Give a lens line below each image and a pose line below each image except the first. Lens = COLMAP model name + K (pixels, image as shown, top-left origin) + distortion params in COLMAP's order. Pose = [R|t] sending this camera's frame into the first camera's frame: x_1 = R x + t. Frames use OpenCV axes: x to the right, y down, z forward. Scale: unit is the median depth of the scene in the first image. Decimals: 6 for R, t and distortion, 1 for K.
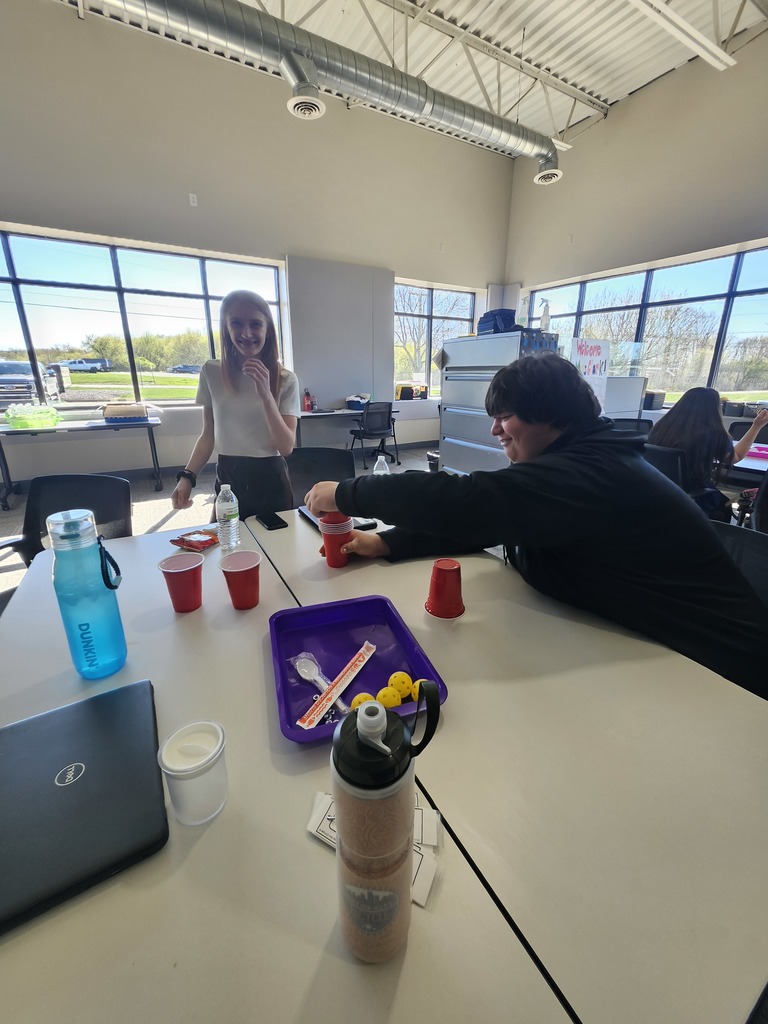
lens RADIAL K [[413.9, 0, 387.5], [0, 413.9, 489.4], [0, 0, 1]] dist [0.003510, 0.000142]
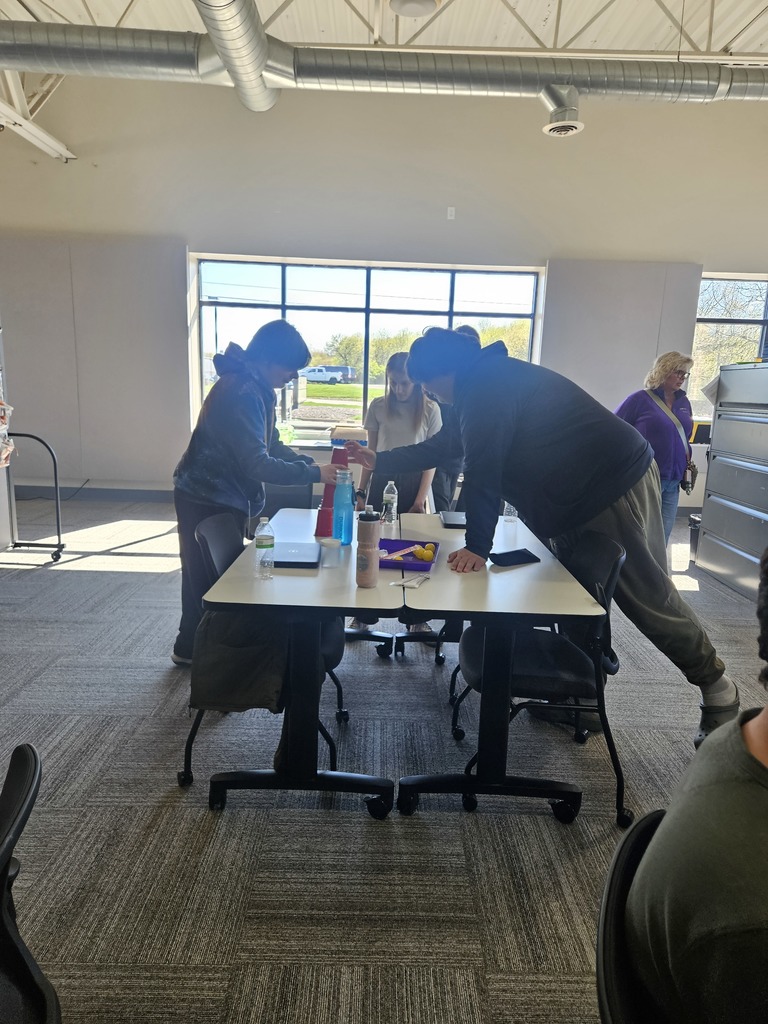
lens RADIAL K [[679.9, 0, 385.5], [0, 679.9, 507.6], [0, 0, 1]] dist [0.032353, -0.011251]
pose [[0.866519, 0.114501, -0.485833, 0.210347], [-0.165302, 0.984237, -0.062863, 0.060964], [0.470977, 0.134782, 0.871788, -0.292514]]
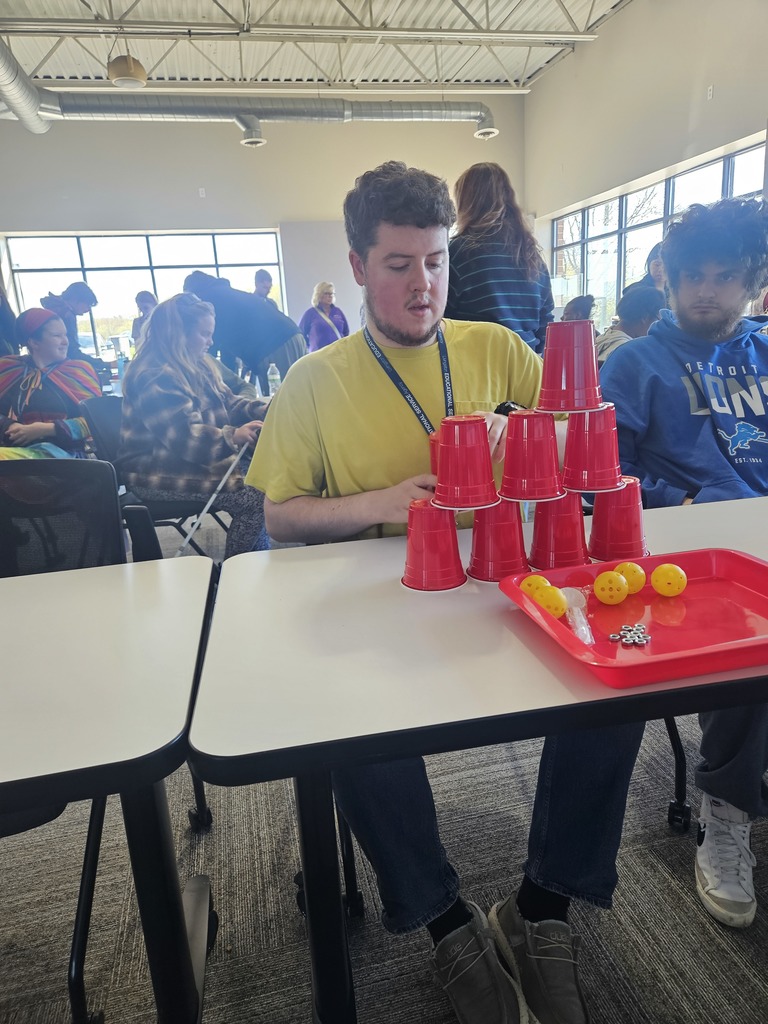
lens RADIAL K [[679.9, 0, 380.0], [0, 679.9, 496.1], [0, 0, 1]] dist [0.032353, -0.011251]
pose [[0.955121, 0.014125, -0.295880, 0.649233], [-0.023381, 0.999341, -0.027768, 0.256148], [0.295292, 0.033440, 0.954822, -0.760943]]
